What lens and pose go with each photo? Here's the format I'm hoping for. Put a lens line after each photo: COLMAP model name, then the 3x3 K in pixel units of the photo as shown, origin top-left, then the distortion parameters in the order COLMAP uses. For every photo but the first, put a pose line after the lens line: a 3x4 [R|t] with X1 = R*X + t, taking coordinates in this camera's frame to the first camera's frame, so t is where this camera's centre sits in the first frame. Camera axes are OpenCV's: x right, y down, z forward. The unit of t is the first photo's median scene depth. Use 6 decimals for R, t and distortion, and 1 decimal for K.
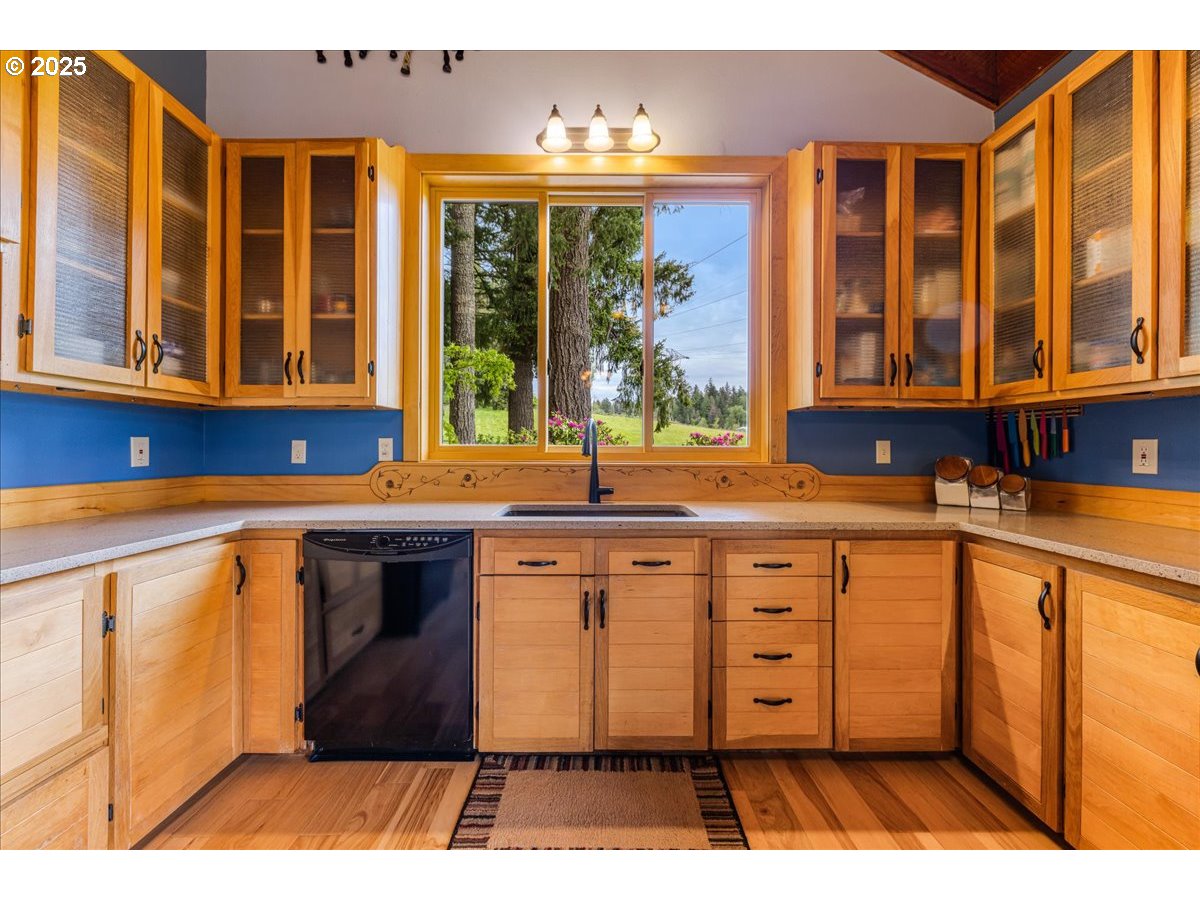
lens RADIAL K [[499.8, 0, 600.6], [0, 499.8, 445.7], [0, 0, 1]] dist [0.000671, 0.000230]
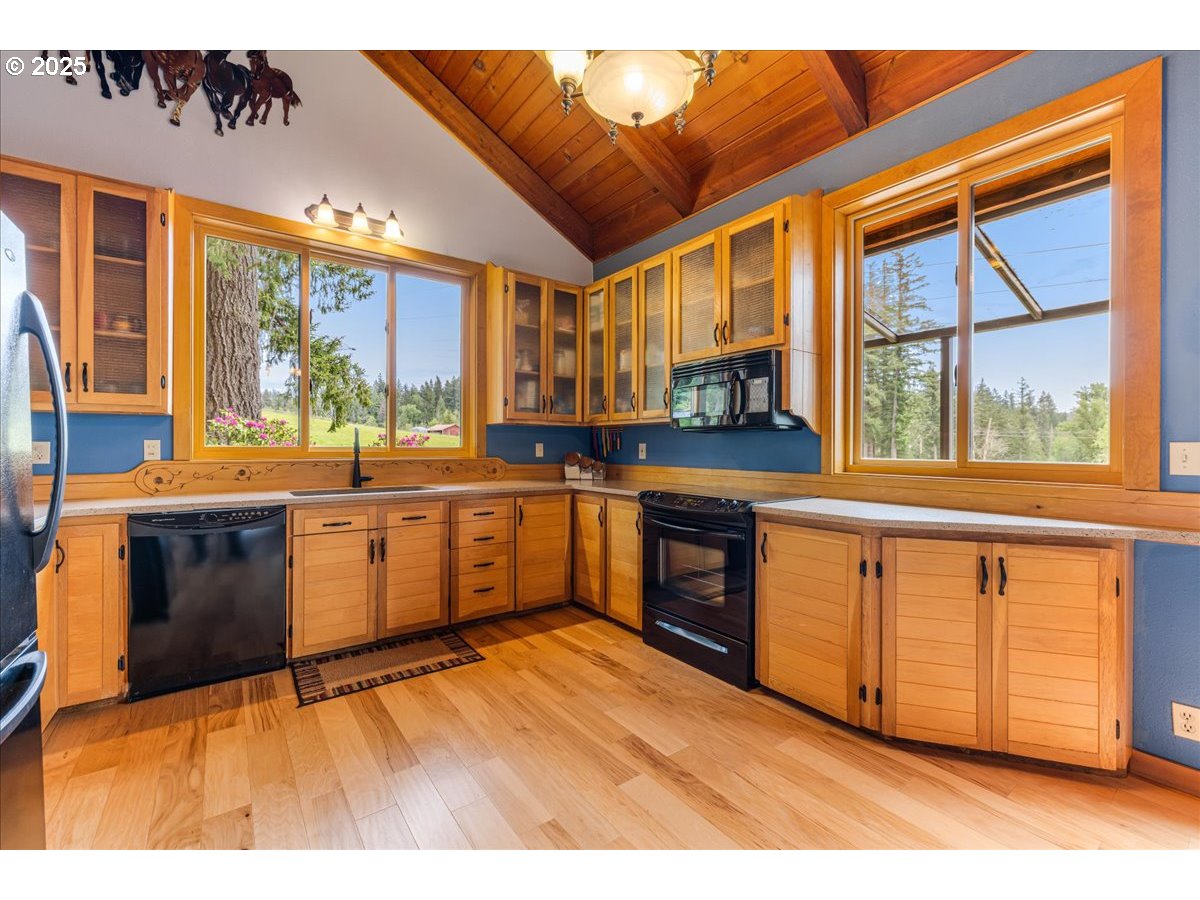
lens RADIAL K [[499.8, 0, 600.6], [0, 499.8, 445.7], [0, 0, 1]] dist [0.000671, 0.000230]
pose [[0.808147, 0.000117, 0.588980, -0.318419], [0.000322, 1.000000, -0.000641, -0.001297], [-0.588980, 0.000707, 0.808147, -0.589814]]
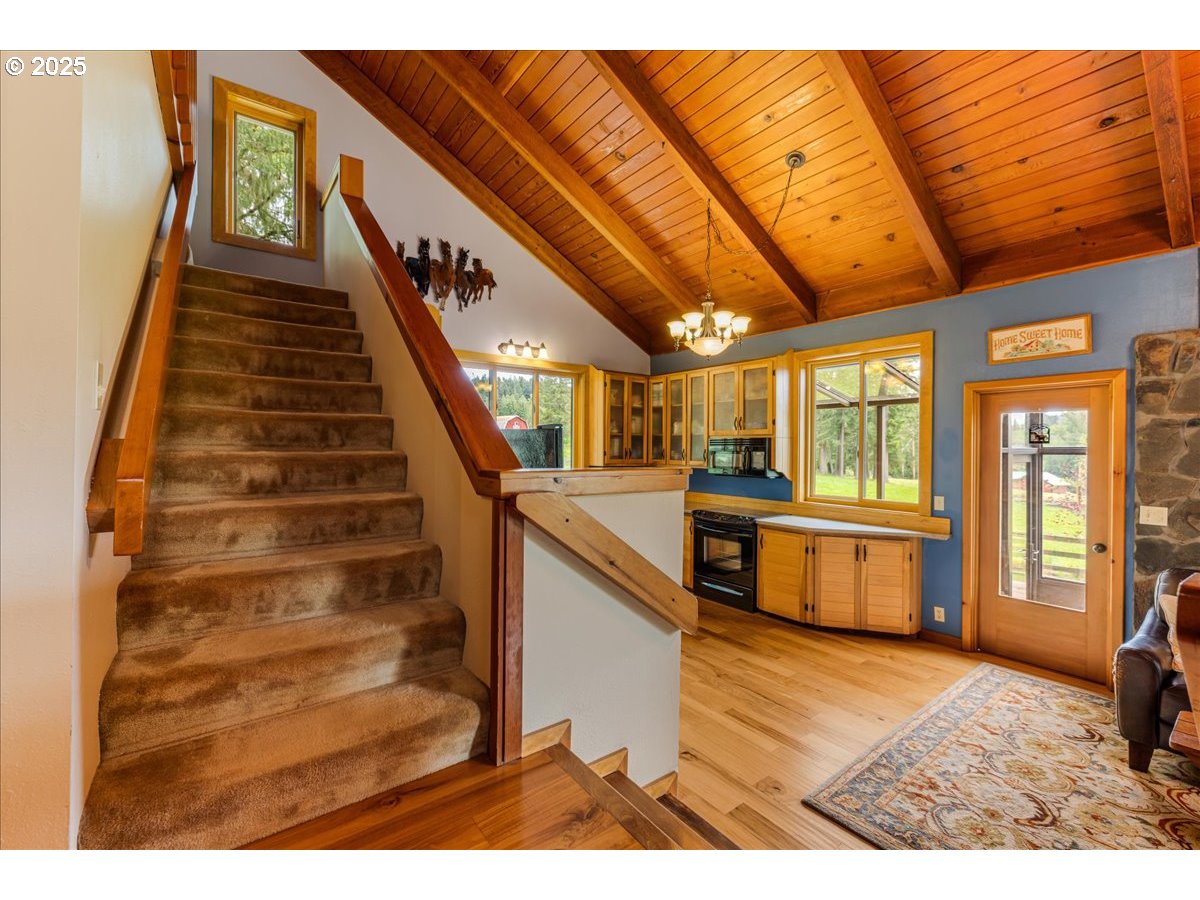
lens RADIAL K [[499.8, 0, 600.6], [0, 499.8, 445.7], [0, 0, 1]] dist [0.000671, 0.000230]
pose [[0.804786, 0.002538, 0.593560, -1.289906], [-0.003954, 0.999992, 0.001085, -0.204455], [-0.593552, -0.003220, 0.804789, -1.284983]]
